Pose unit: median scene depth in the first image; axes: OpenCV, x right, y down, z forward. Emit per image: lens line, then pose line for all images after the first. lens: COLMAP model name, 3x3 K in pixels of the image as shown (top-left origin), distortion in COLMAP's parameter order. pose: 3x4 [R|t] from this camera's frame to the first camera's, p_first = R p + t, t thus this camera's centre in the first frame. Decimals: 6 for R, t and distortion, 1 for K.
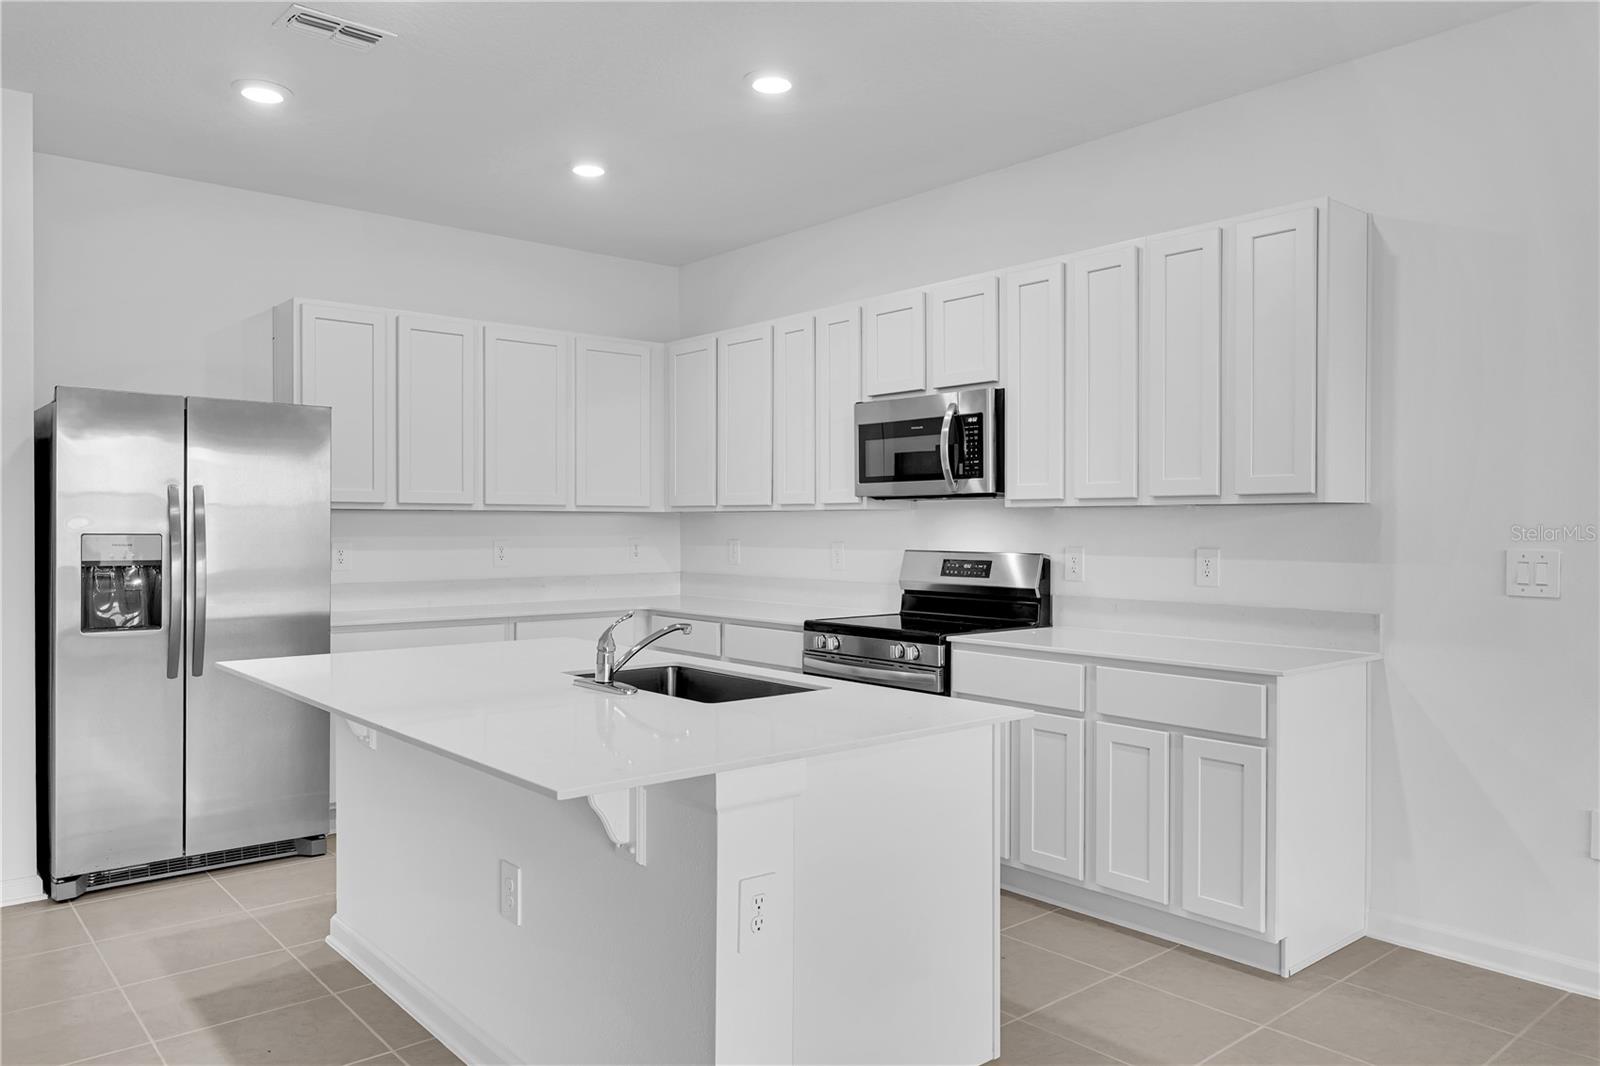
lens RADIAL K [[1127.4, 0, 800.0], [0, 1127.4, 533.0], [0, 0, 1]] dist [0.001210, -0.001826]
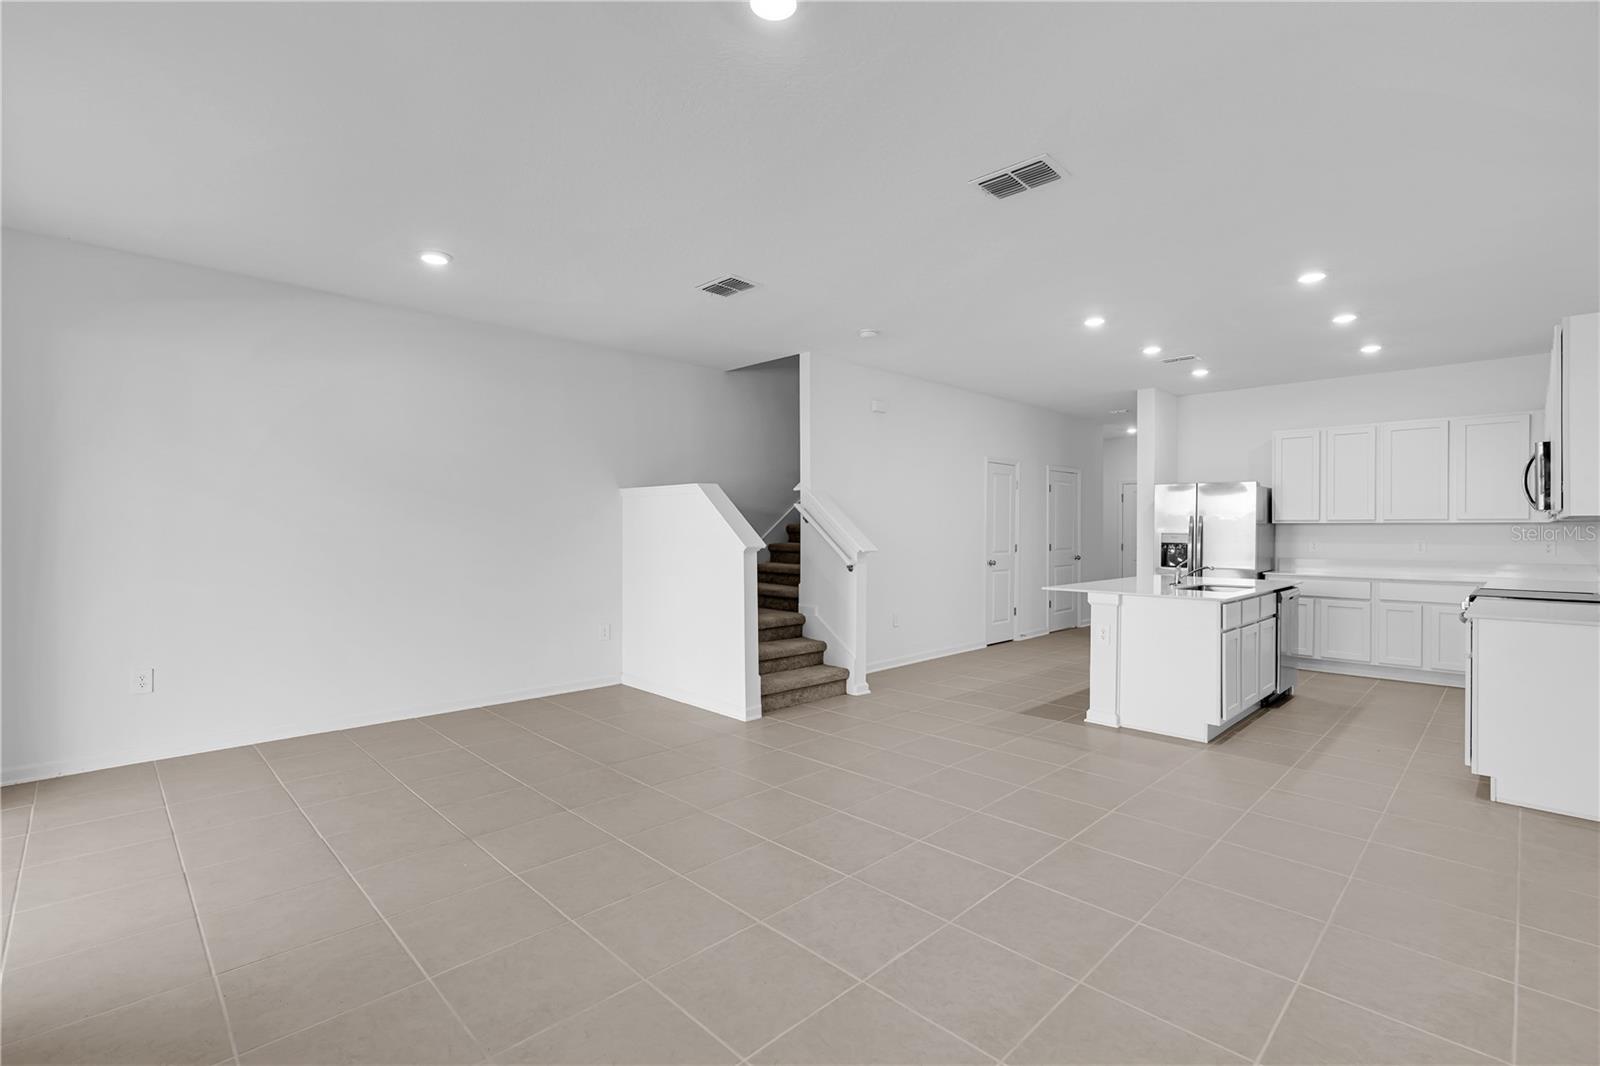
lens RADIAL K [[729.1, 0, 800.0], [0, 729.1, 533.0], [0, 0, 1]] dist [-0.000012, -0.000109]
pose [[0.081658, 0.002419, -0.996657, 1.072933], [-0.009097, 0.999957, 0.001682, 0.004740], [0.996619, 0.008929, 0.081677, -0.089431]]
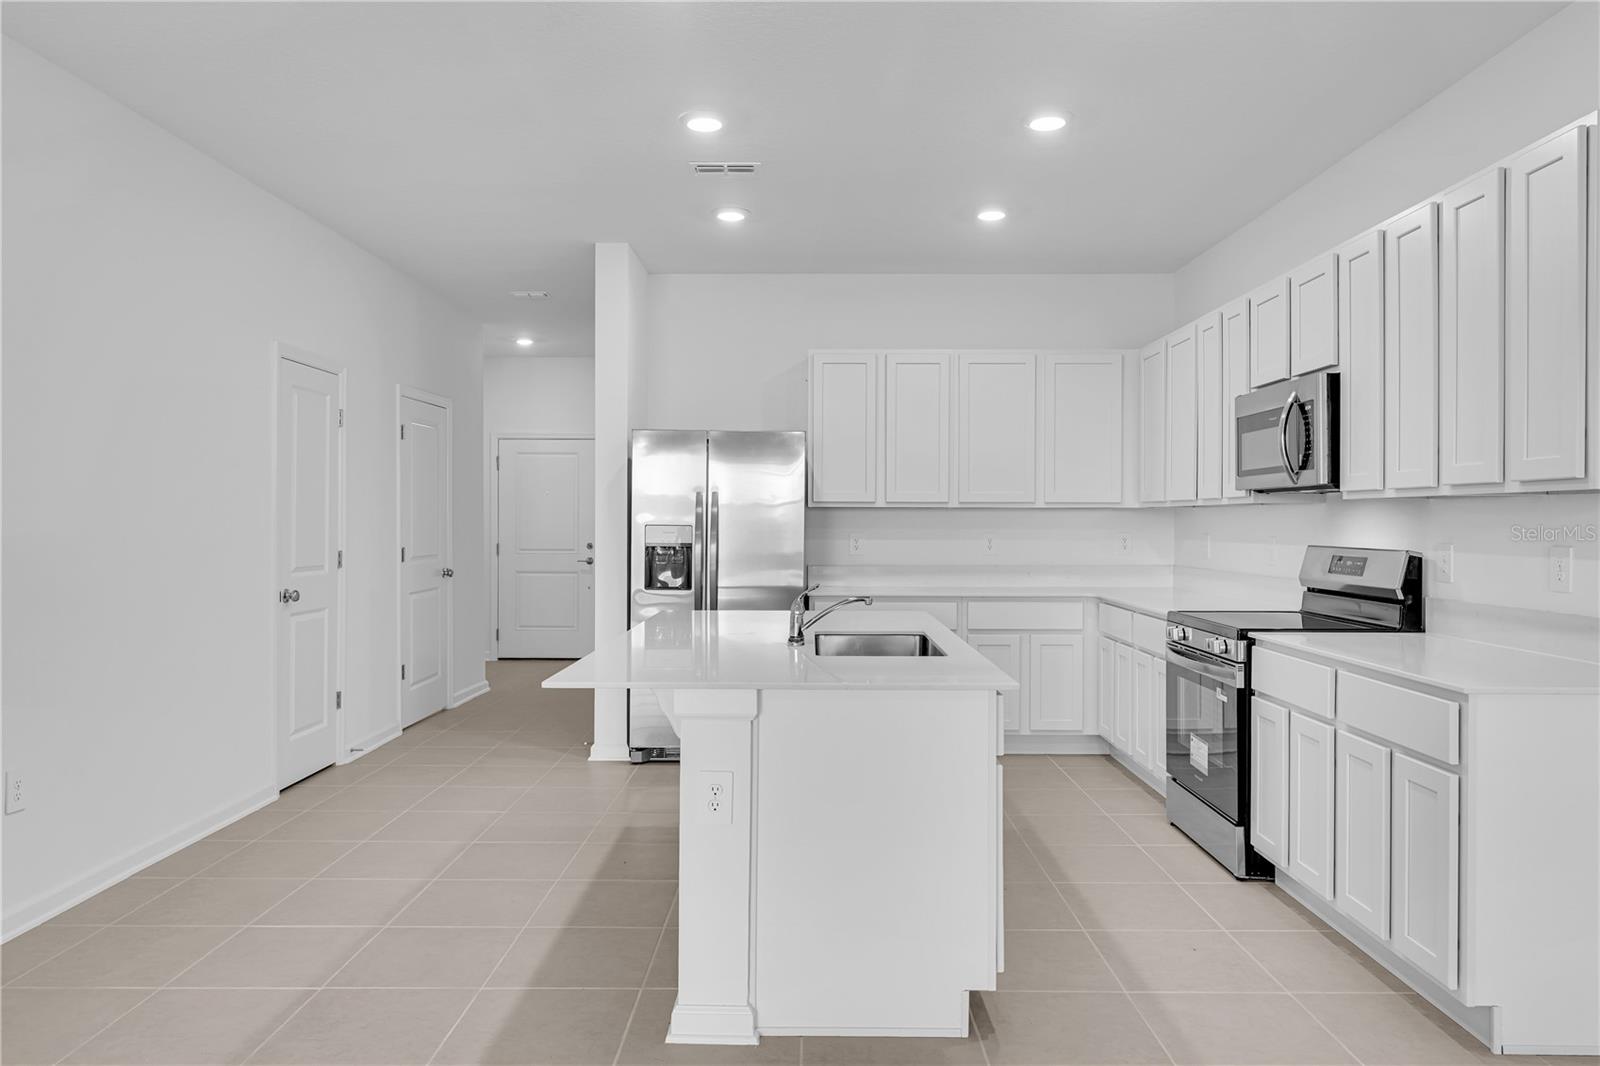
lens RADIAL K [[1065.1, 0, 800.0], [0, 1065.1, 533.0], [0, 0, 1]] dist [0.016575, 0.002169]
pose [[0.756690, 0.007121, -0.653735, 0.422172], [-0.005070, 0.999975, 0.005024, 0.002656], [0.653754, -0.000487, 0.756707, 0.037812]]
